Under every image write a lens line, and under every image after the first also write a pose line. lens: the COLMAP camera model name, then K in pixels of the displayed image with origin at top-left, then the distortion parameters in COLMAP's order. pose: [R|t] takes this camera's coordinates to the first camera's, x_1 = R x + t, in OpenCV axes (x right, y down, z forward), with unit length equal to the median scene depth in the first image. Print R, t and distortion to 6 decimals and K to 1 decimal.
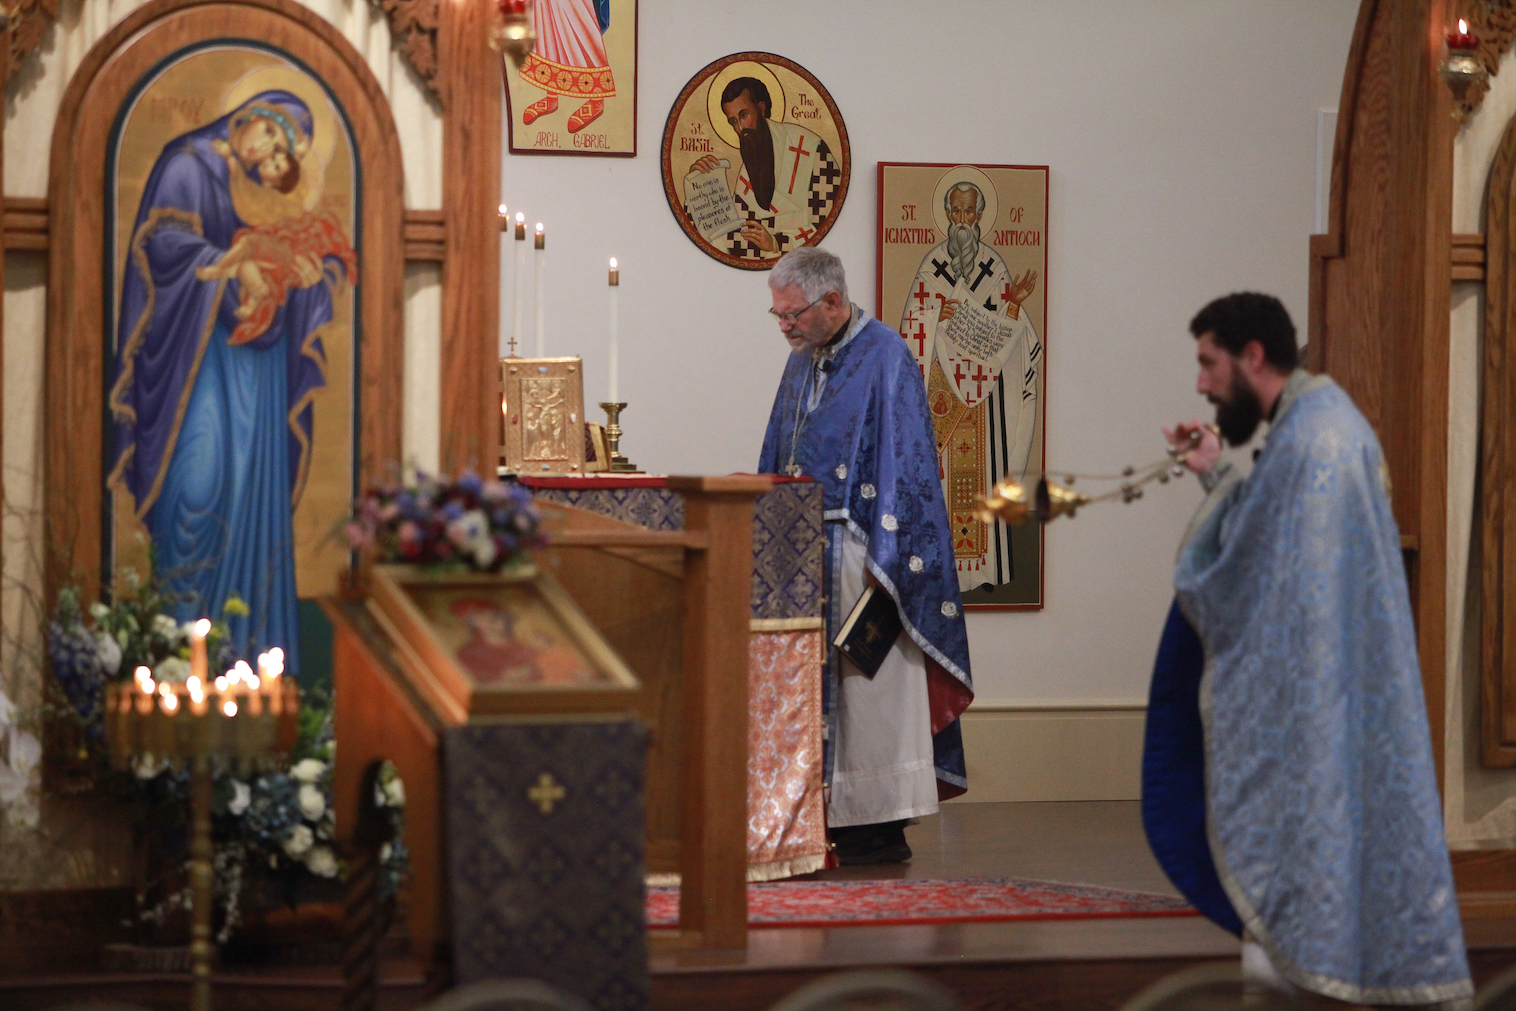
lens RADIAL K [[7090.2, 0, 757.8], [0, 7090.2, 525.8], [0, 0, 1]] dist [1.086552, -2.769552]
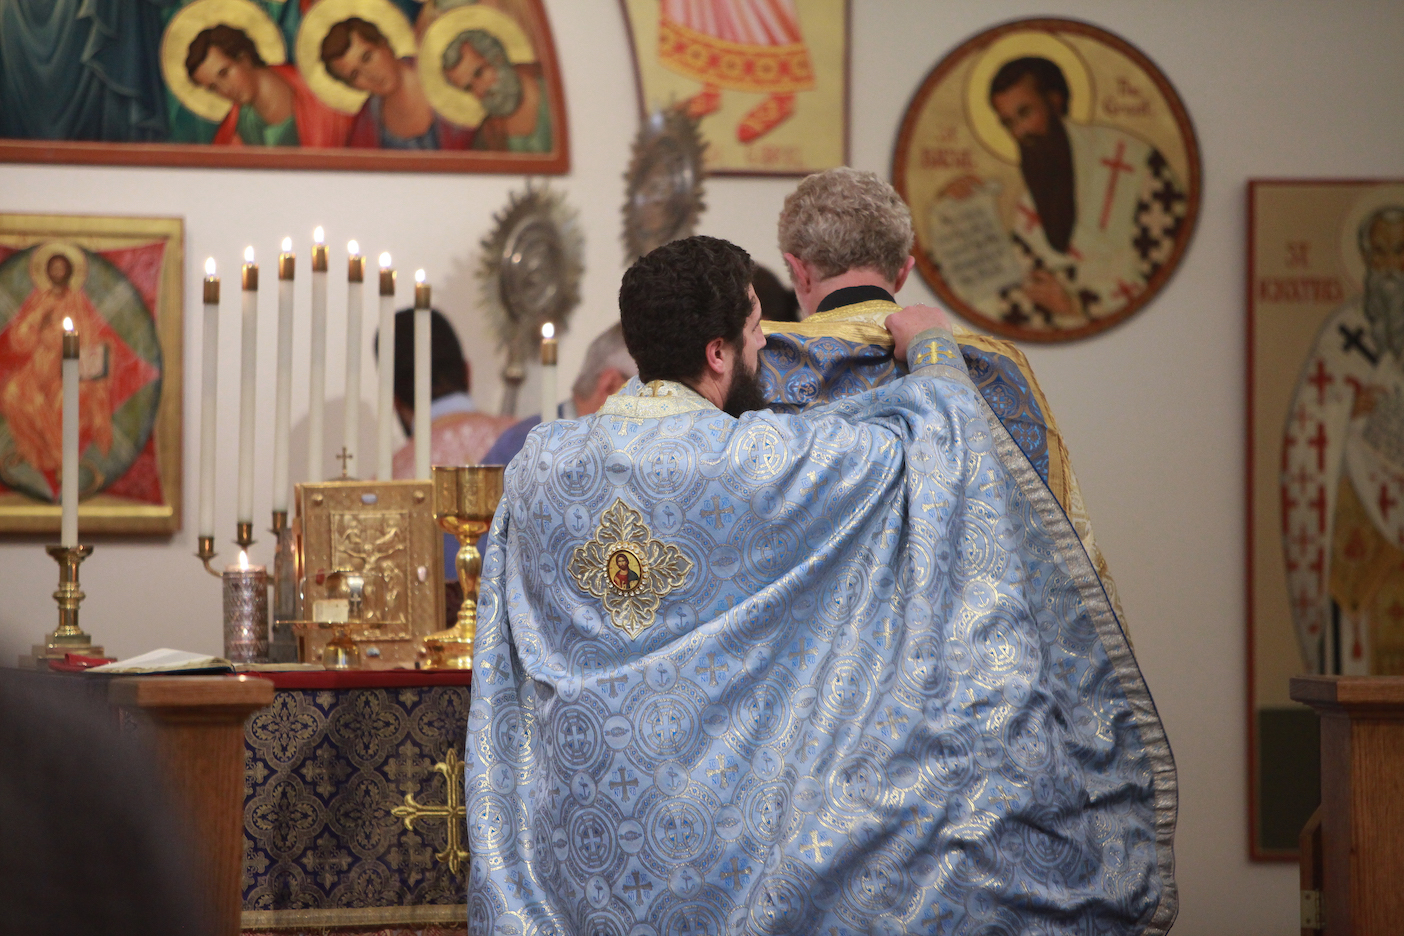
lens RADIAL K [[7660.5, 0, 702.0], [0, 7660.5, 468.0], [0, 0, 1]] dist [1.812665, -8.077342]
pose [[0.973166, -0.008991, -0.229930, 0.158106], [0.002966, 0.999643, -0.026536, -0.006470], [0.230087, 0.025142, 0.972845, 0.345262]]
